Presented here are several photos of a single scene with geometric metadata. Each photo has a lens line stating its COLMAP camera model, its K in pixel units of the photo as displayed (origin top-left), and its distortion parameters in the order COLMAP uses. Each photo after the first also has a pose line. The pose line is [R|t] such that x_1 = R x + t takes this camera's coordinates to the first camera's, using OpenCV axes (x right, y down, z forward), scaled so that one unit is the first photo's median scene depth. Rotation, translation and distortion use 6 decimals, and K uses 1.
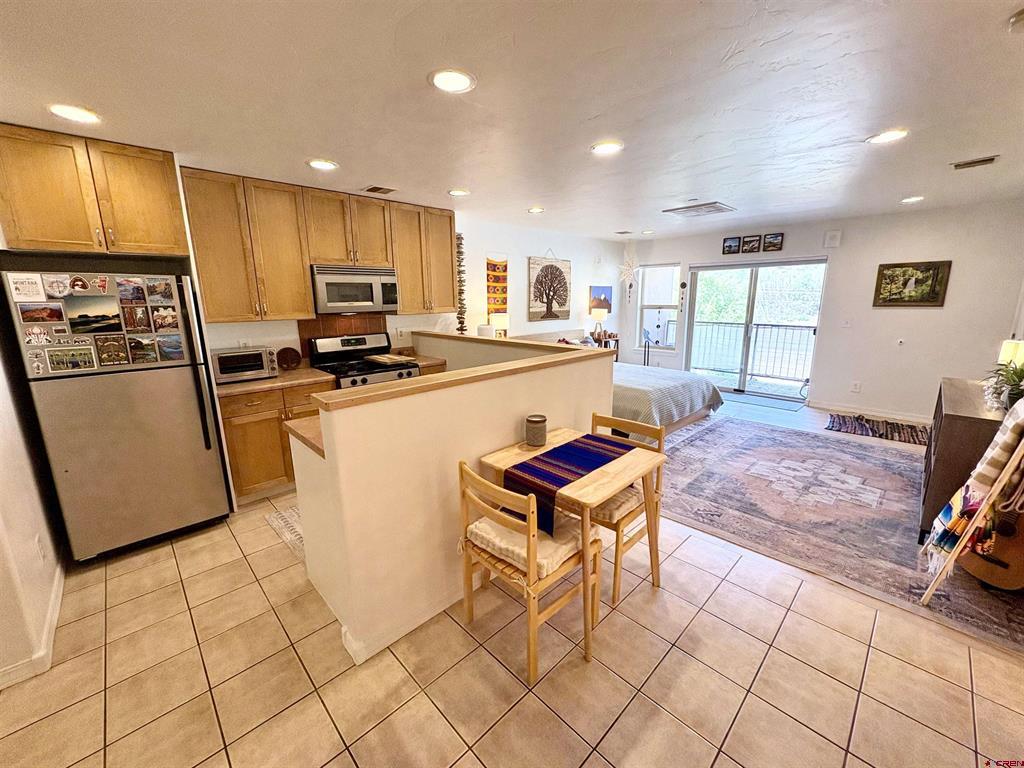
lens RADIAL K [[407.4, 0, 512.0], [0, 407.4, 384.0], [0, 0, 1]] dist [0.000533, -0.000113]
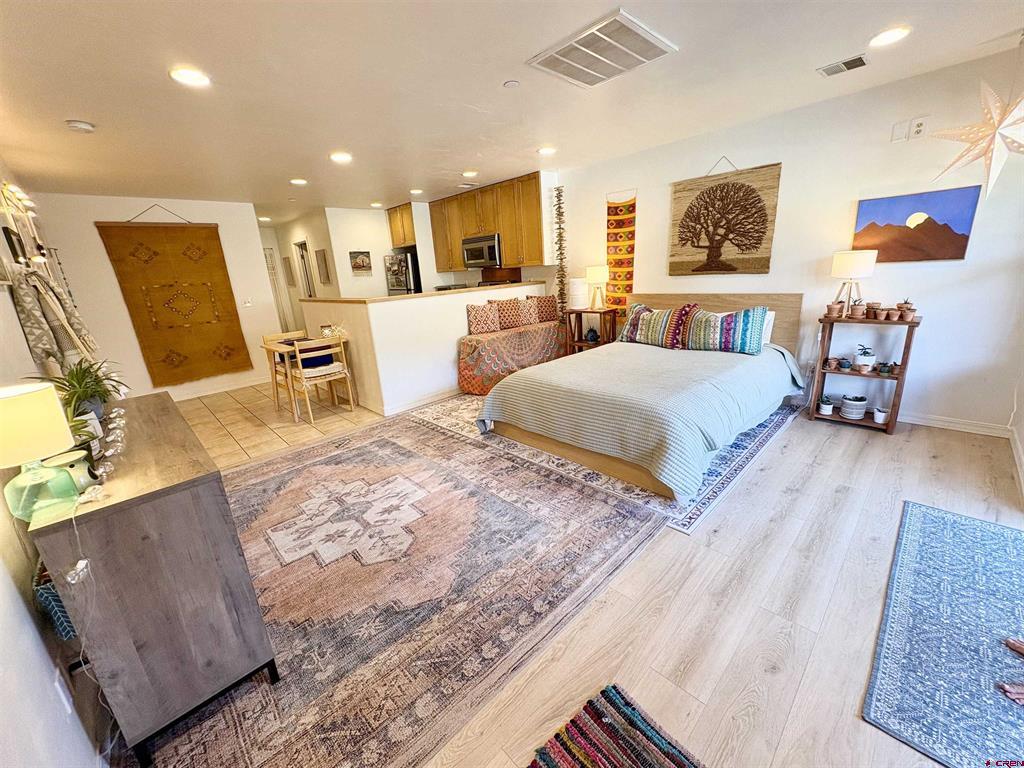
lens RADIAL K [[407.4, 0, 512.0], [0, 407.4, 384.0], [0, 0, 1]] dist [0.000533, -0.000113]
pose [[-0.000420, 0.288209, -0.957567, 1.245495], [-0.145605, 0.947345, 0.285196, -0.211343], [0.989343, 0.139547, 0.041567, 1.110836]]
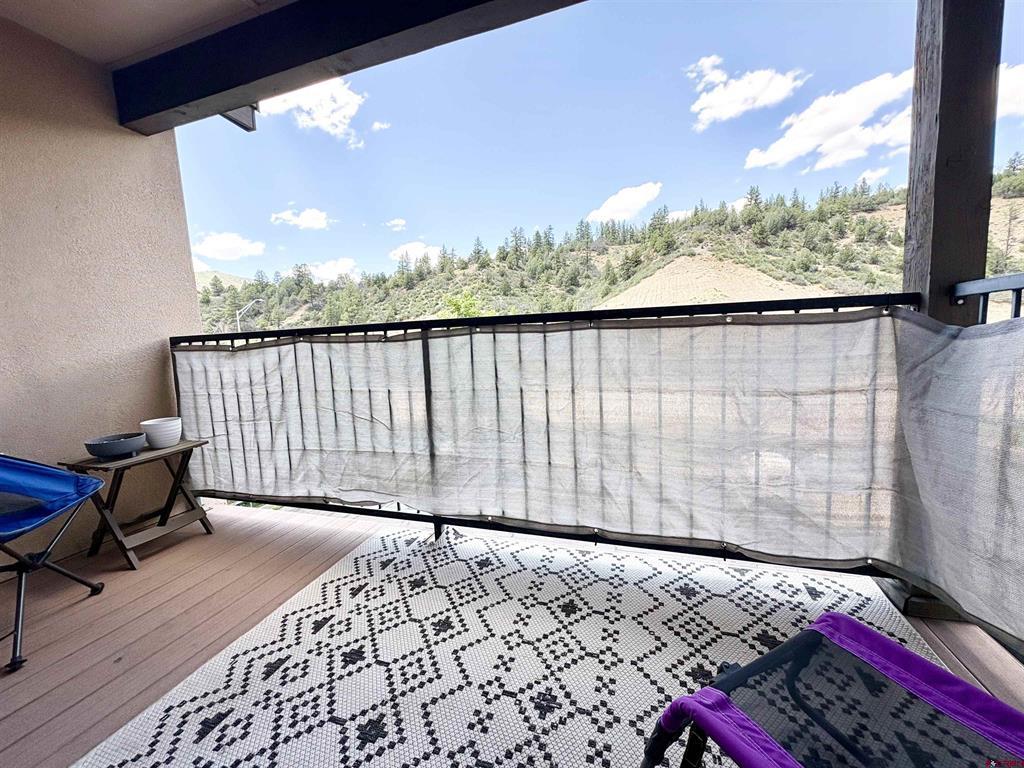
lens RADIAL K [[407.4, 0, 512.0], [0, 407.4, 384.0], [0, 0, 1]] dist [0.000533, -0.000113]
pose [[0.884465, -0.082906, 0.459182, 1.062778], [0.135720, 0.987250, -0.083171, -0.162996], [-0.446432, 0.135882, 0.884440, 1.516279]]
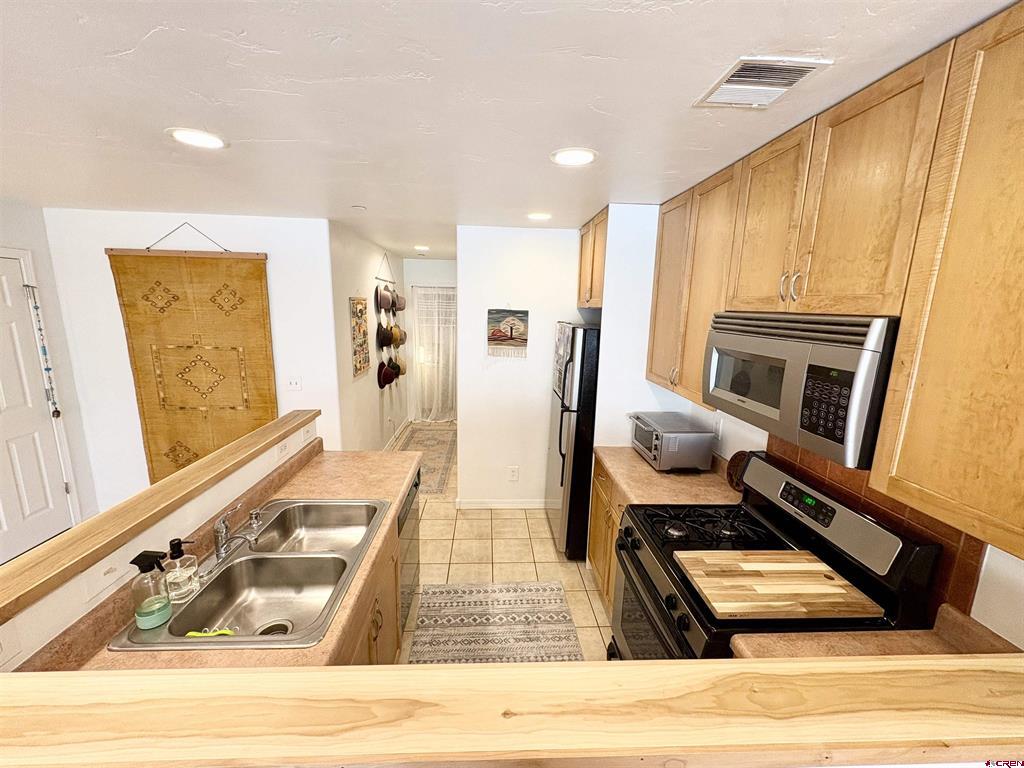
lens RADIAL K [[407.4, 0, 512.0], [0, 407.4, 384.0], [0, 0, 1]] dist [0.000533, -0.000113]
pose [[-0.654842, 0.141697, -0.742364, 0.070185], [-0.174973, 0.927155, 0.331313, -0.302555], [0.735232, 0.346851, -0.582347, 1.034307]]
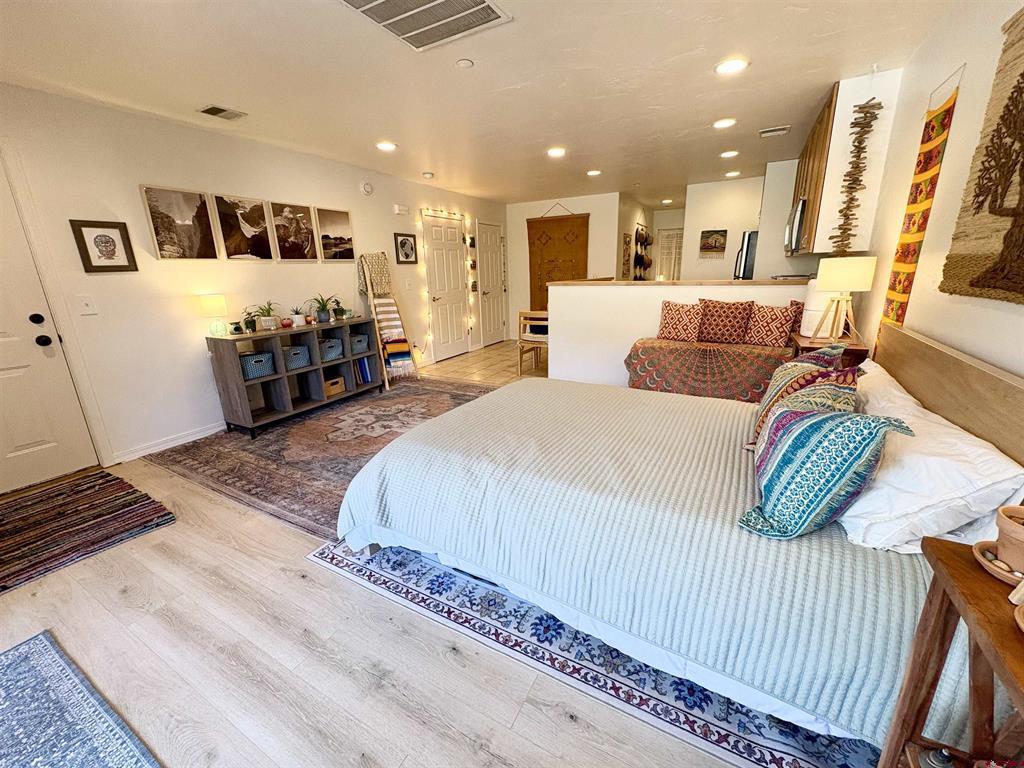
lens RADIAL K [[409.1, 0, 512.0], [0, 409.1, 384.0], [0, 0, 1]] dist [-0.000111, 0.000324]
pose [[-0.956506, 0.113683, -0.268649, 0.629662], [-0.023953, 0.887221, 0.460722, -0.338682], [0.290727, 0.447118, -0.845910, 1.828534]]
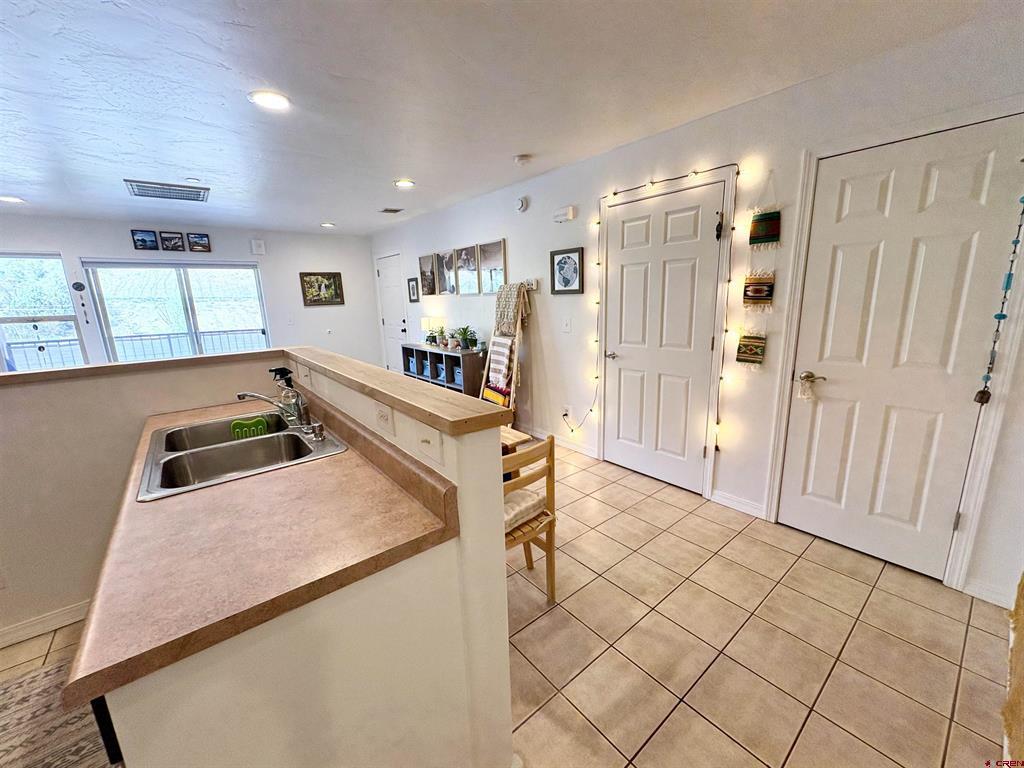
lens RADIAL K [[409.1, 0, 512.0], [0, 409.1, 384.0], [0, 0, 1]] dist [-0.000111, 0.000324]
pose [[0.092576, -0.202588, 0.974878, -0.430639], [0.239459, 0.954878, 0.175692, -0.041673], [-0.966483, 0.217179, 0.136910, 0.362993]]
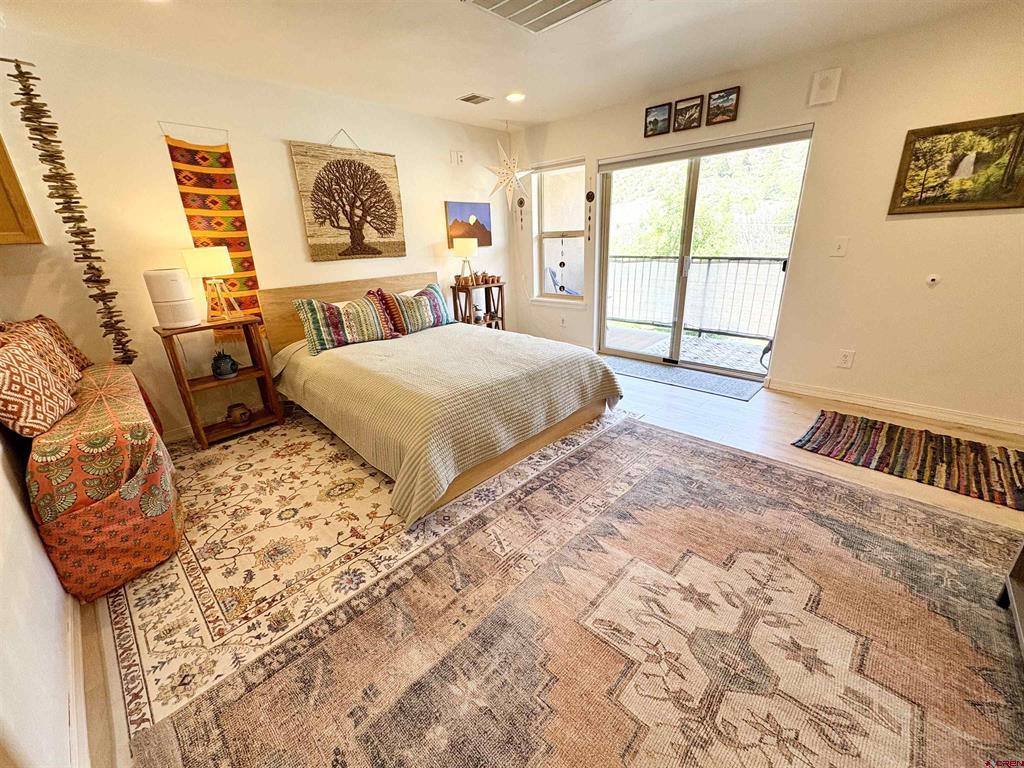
lens RADIAL K [[407.4, 0, 512.0], [0, 407.4, 384.0], [0, 0, 1]] dist [0.000533, -0.000113]
pose [[0.998817, -0.037187, 0.031319, 0.474846], [0.032722, 0.990619, 0.132677, -0.072574], [-0.035959, -0.131495, 0.990664, 0.596486]]
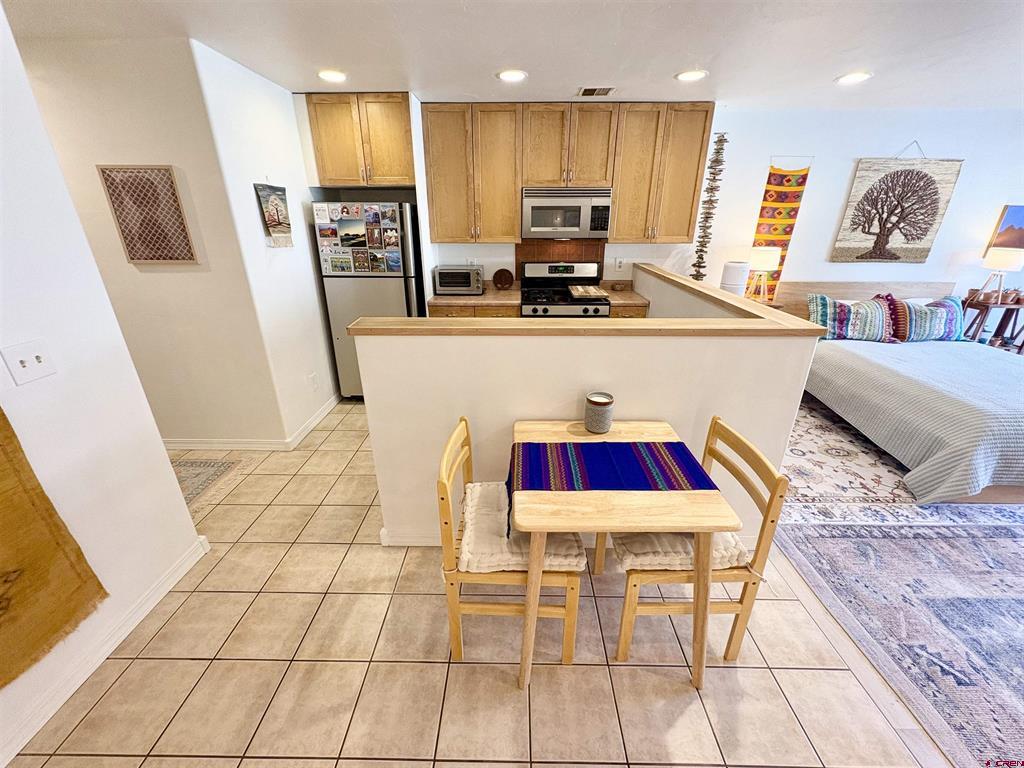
lens RADIAL K [[407.4, 0, 512.0], [0, 407.4, 384.0], [0, 0, 1]] dist [0.000533, -0.000113]
pose [[0.707511, 0.279753, -0.648973, 0.257949], [-0.157537, 0.957638, 0.241062, -0.059435], [0.688919, -0.068317, 0.721611, 0.197139]]
